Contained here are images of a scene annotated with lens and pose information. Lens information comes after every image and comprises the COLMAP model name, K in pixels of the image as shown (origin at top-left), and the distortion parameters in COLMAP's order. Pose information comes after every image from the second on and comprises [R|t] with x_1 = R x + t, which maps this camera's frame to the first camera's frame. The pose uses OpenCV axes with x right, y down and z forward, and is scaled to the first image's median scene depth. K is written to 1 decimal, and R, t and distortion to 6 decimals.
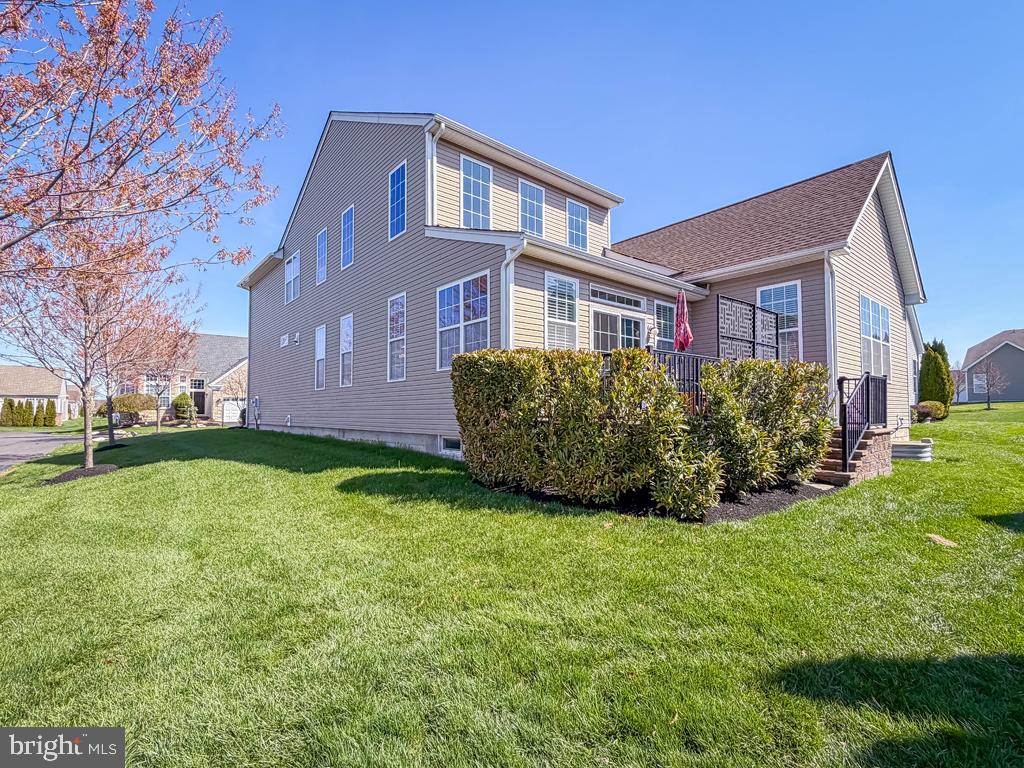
lens RADIAL K [[480.5, 0, 513.5], [0, 480.5, 394.2], [0, 0, 1]] dist [-0.002515, -0.000702]
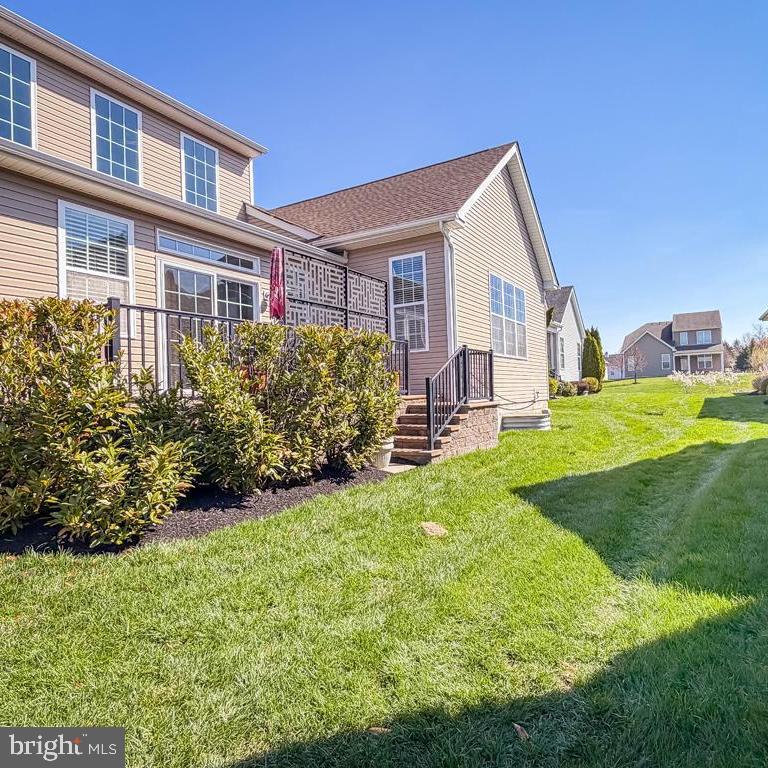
lens RADIAL K [[470.0, 0, 470.5], [0, 470.0, 386.6], [0, 0, 1]] dist [-0.001873, -0.000187]
pose [[0.913371, -0.025288, 0.406342, 0.281520], [0.017644, 0.999590, 0.022547, 0.013548], [-0.406745, -0.013425, 0.913443, 0.092508]]
